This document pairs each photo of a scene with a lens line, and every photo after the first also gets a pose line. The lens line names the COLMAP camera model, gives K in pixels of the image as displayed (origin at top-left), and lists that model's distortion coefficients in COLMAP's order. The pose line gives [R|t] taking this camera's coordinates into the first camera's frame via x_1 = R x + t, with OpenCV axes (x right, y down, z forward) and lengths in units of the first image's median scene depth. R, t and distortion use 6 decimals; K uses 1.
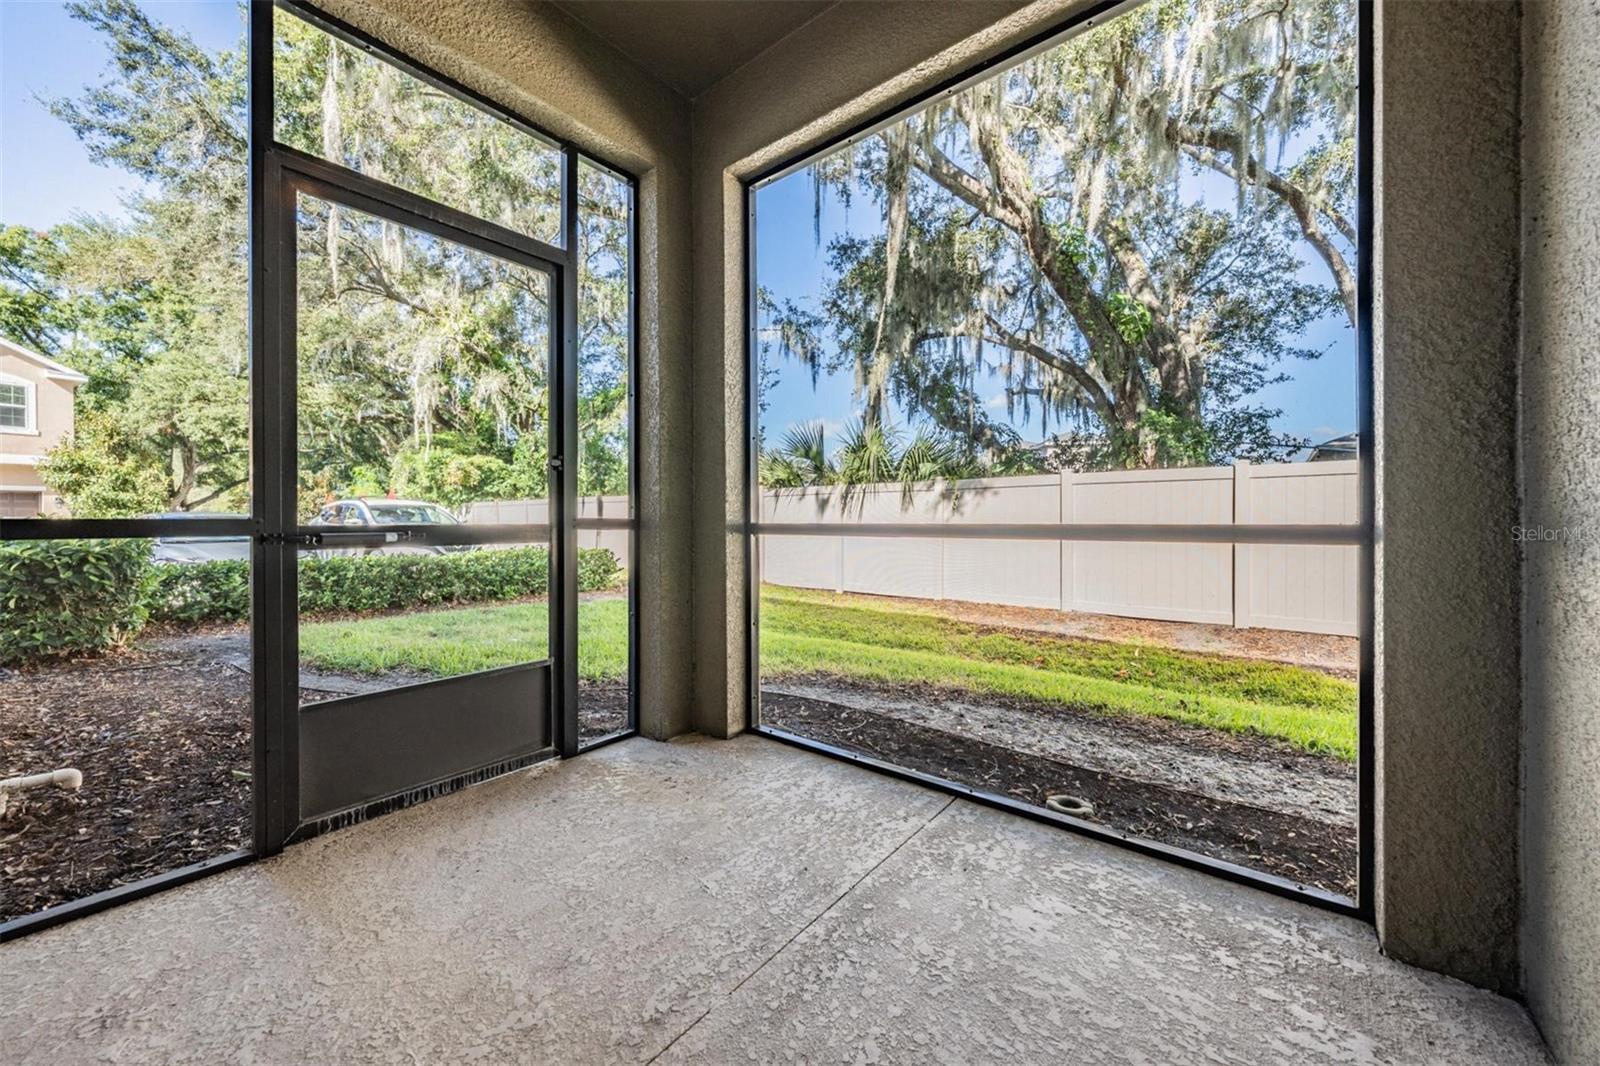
lens RADIAL K [[591.4, 0, 795.8], [0, 591.4, 522.8], [0, 0, 1]] dist [-0.000791, -0.000046]
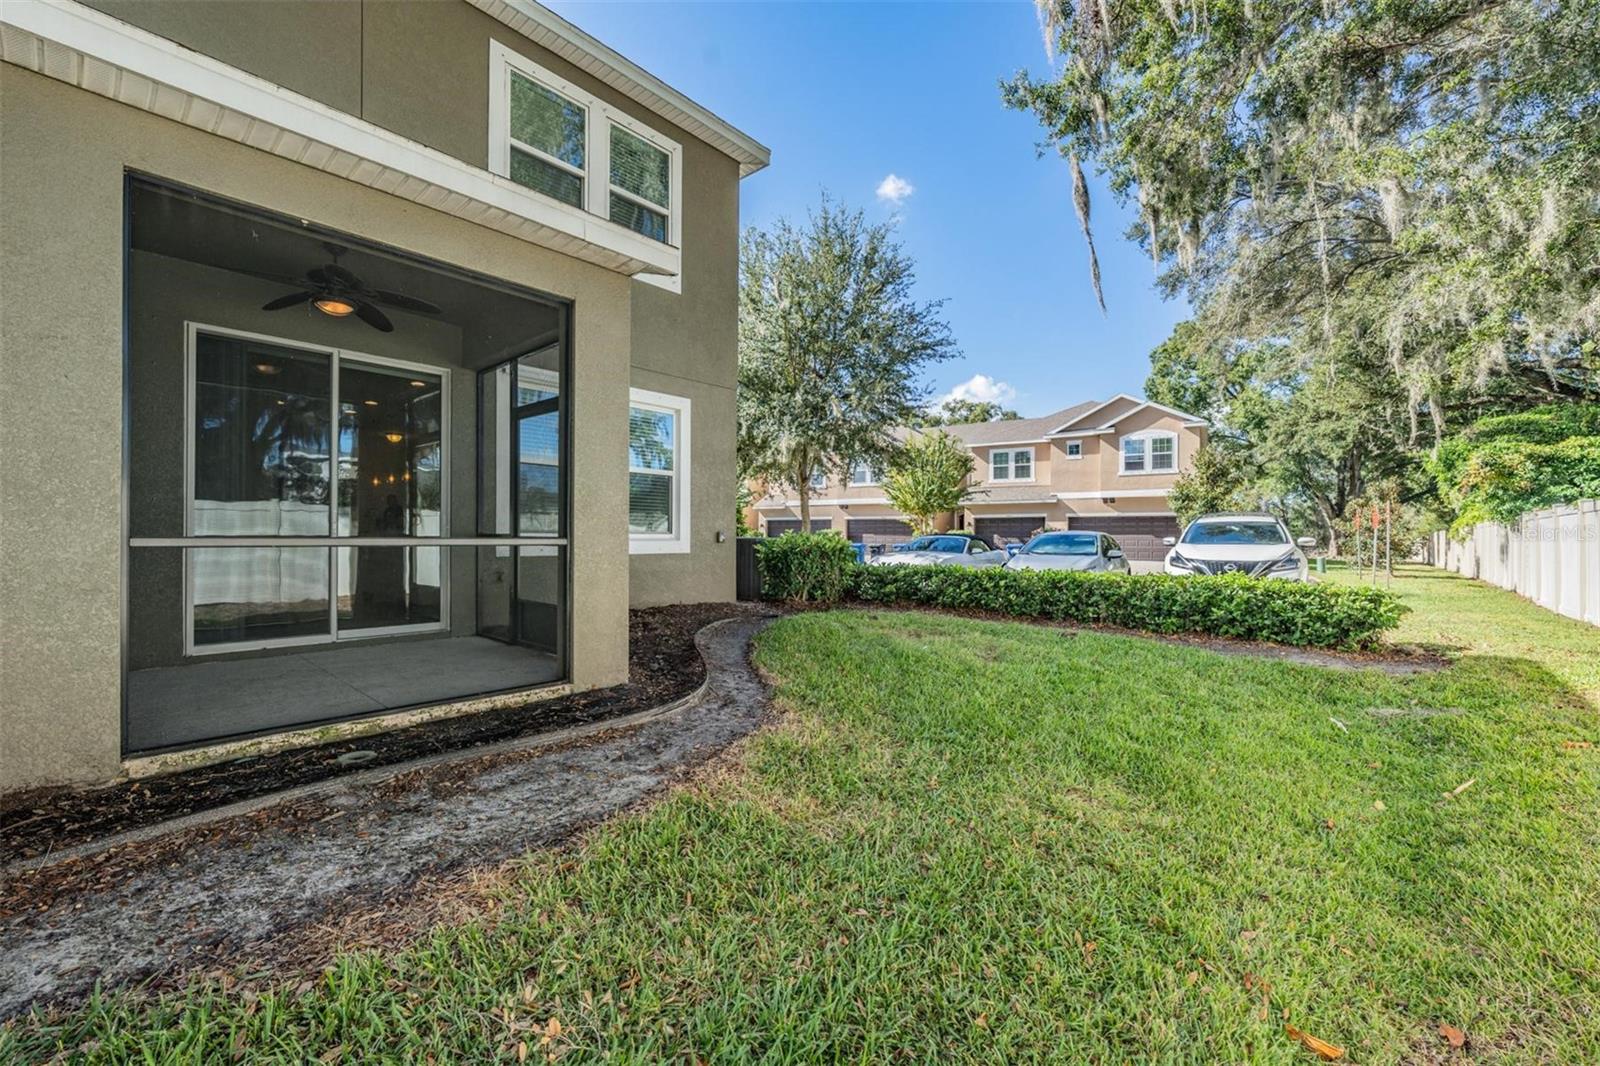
lens RADIAL K [[658.6, 0, 795.5], [0, 658.6, 531.7], [0, 0, 1]] dist [-0.001564, 0.000479]
pose [[-0.031961, -0.002823, -0.999485, 0.203860], [-0.016226, 0.999866, -0.002305, -0.002672], [0.999357, 0.016144, -0.032003, 0.219275]]
